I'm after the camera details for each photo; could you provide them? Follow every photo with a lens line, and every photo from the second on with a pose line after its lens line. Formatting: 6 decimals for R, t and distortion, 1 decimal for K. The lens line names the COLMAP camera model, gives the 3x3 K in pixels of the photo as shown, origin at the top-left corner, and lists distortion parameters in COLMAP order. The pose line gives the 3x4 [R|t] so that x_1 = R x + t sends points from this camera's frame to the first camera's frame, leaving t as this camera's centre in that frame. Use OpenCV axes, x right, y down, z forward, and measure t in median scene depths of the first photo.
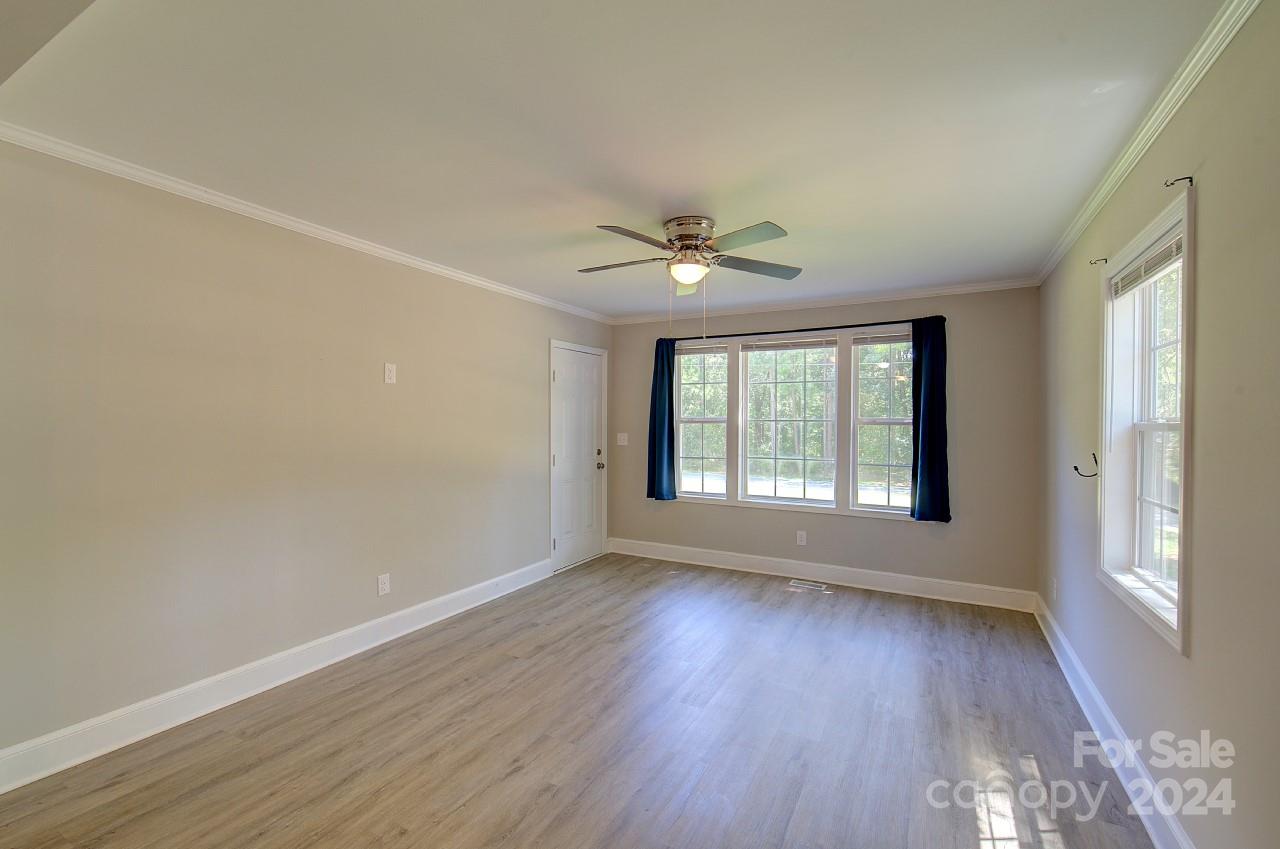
lens RADIAL K [[544.5, 0, 640.0], [0, 544.5, 424.5], [0, 0, 1]] dist [-0.001159, 0.000110]
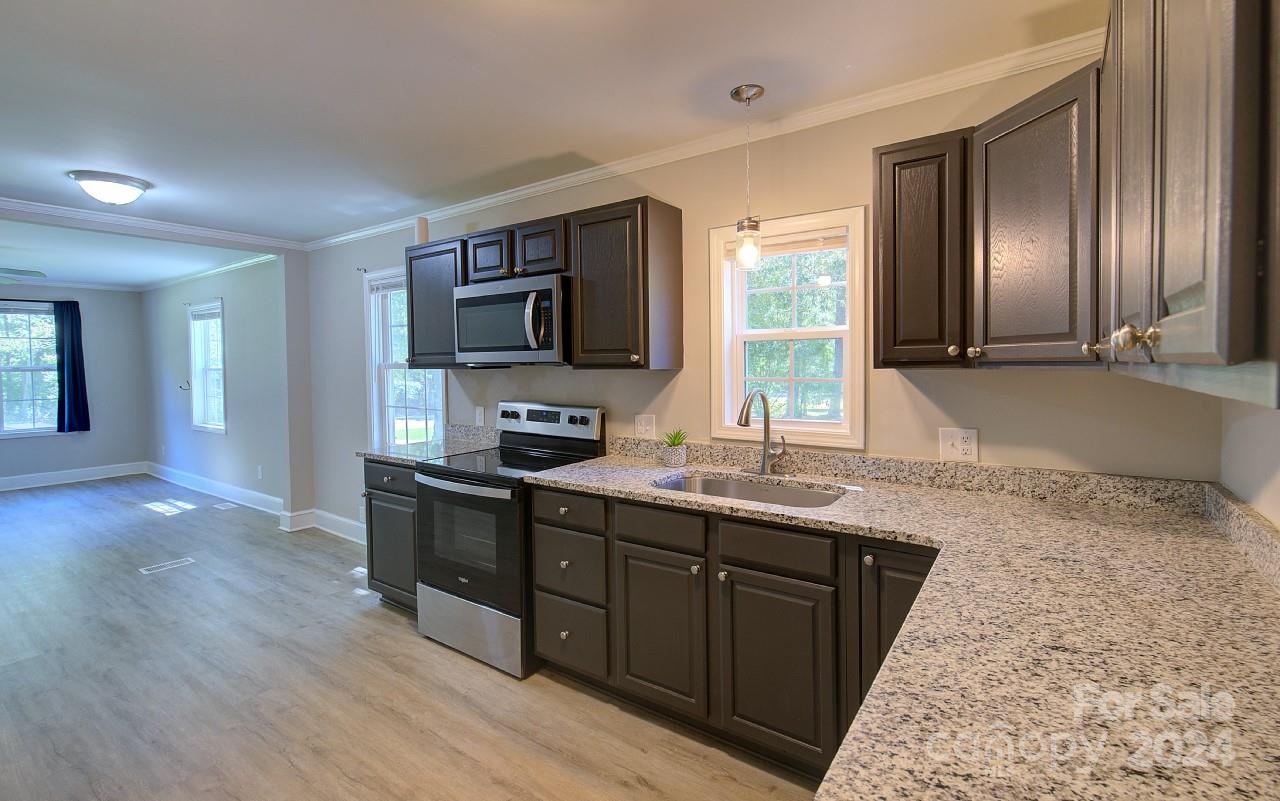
lens RADIAL K [[573.1, 0, 643.8], [0, 573.1, 378.0], [0, 0, 1]] dist [0.002163, -0.000579]
pose [[0.119092, -0.040803, 0.992044, -0.956457], [0.018867, 0.999068, 0.038827, -0.012614], [-0.992704, 0.014093, 0.119751, -0.866657]]
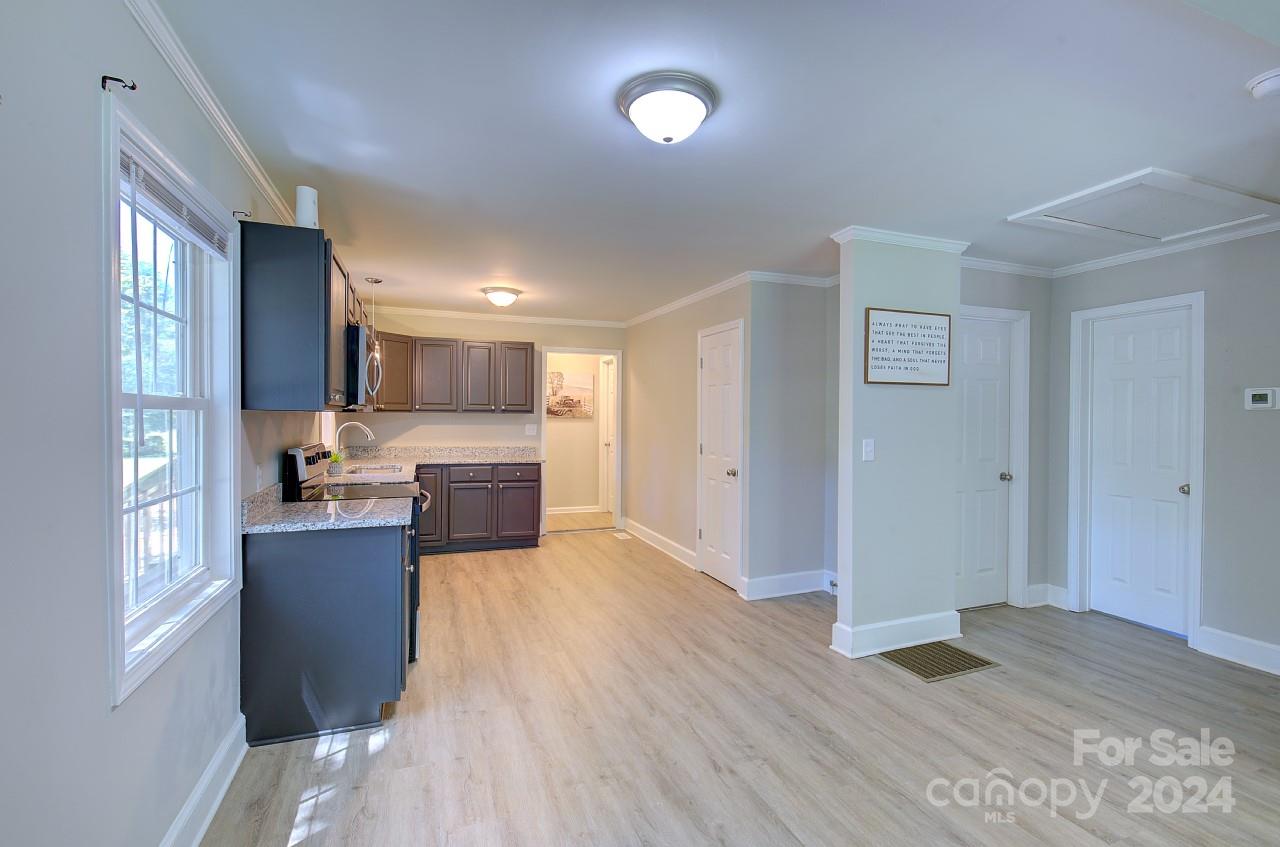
lens RADIAL K [[571.5, 0, 640.0], [0, 571.5, 423.5], [0, 0, 1]] dist [0.003316, -0.000067]
pose [[-0.651588, -0.001982, -0.758571, 0.143640], [-0.016055, 0.999809, 0.011179, 0.003798], [0.758403, 0.019463, -0.651495, 0.265870]]
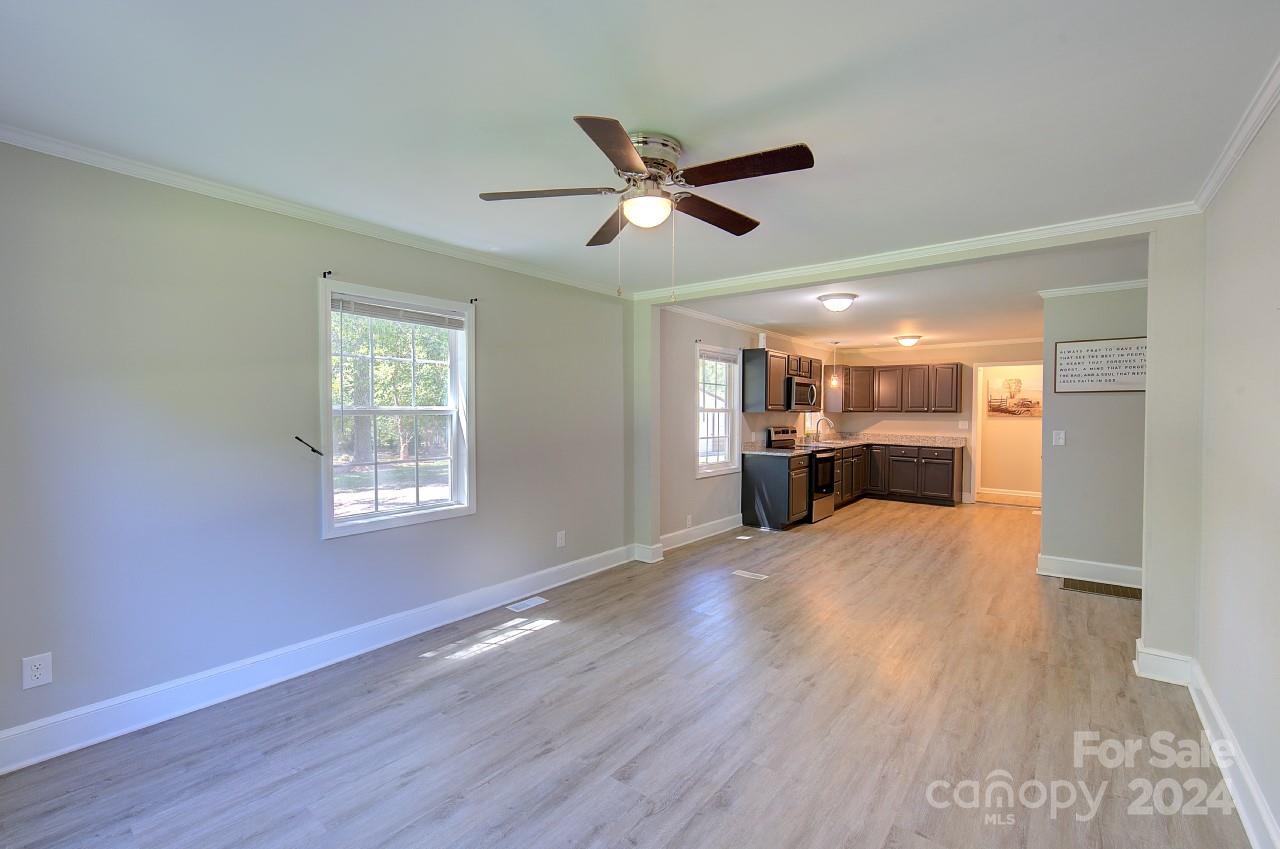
lens RADIAL K [[533.7, 0, 640.0], [0, 533.7, 424.5], [0, 0, 1]] dist [0.000166, -0.000220]
pose [[-0.982530, -0.016490, 0.185370, -0.030527], [-0.010875, 0.999452, 0.031268, -0.008456], [-0.185784, 0.028706, -0.982171, 1.256964]]
